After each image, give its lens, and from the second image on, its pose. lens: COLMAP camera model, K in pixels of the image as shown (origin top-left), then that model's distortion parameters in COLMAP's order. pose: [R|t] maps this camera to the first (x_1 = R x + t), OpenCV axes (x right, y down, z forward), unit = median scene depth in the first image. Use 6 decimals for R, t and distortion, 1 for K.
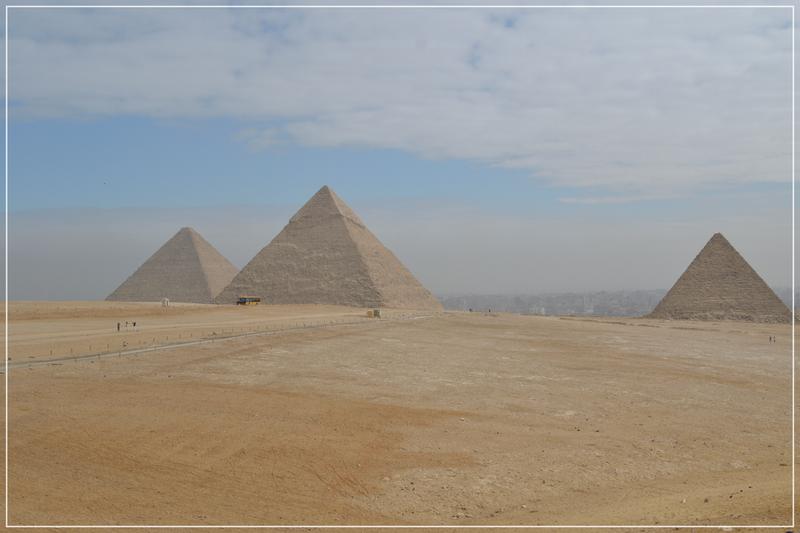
lens RADIAL K [[1004.9, 0, 400.3], [0, 1004.9, 269.0], [0, 0, 1]] dist [-0.106433, 0.000000]
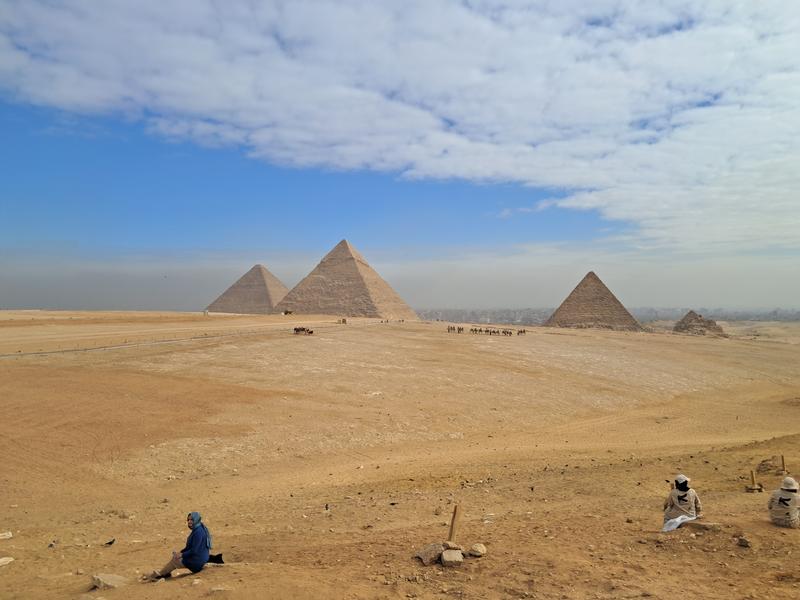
lens RADIAL K [[630.7, 0, 399.4], [0, 630.7, 297.9], [0, 0, 1]] dist [0.079128, -0.003850]
pose [[0.999877, 0.011235, -0.010957, 0.025745], [-0.011142, 0.999902, 0.008509, -0.000315], [0.011052, -0.008386, 0.999904, 0.010227]]
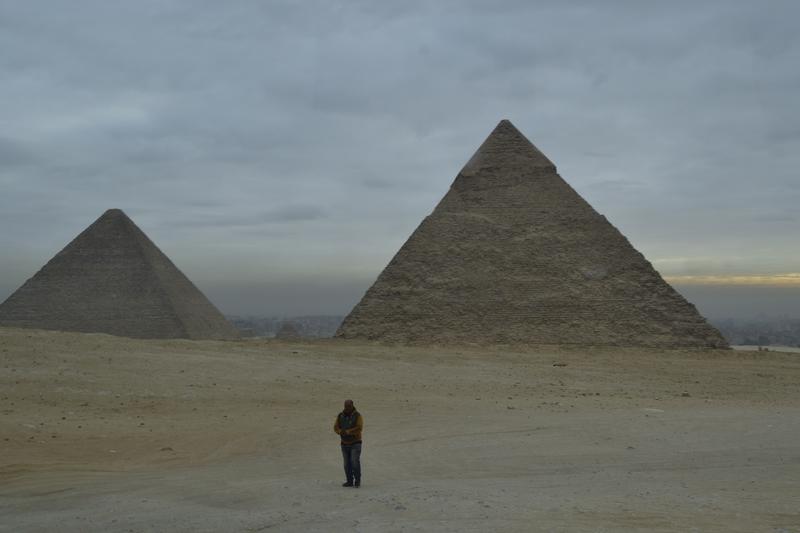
lens RADIAL K [[860.2, 0, 400.9], [0, 860.2, 267.3], [0, 0, 1]] dist [-0.001342, 0.000000]
pose [[0.959075, 0.027339, 0.281829, -0.288731], [-0.018623, 0.999263, -0.033560, 0.020847], [-0.282539, 0.026938, 0.958878, 0.581628]]
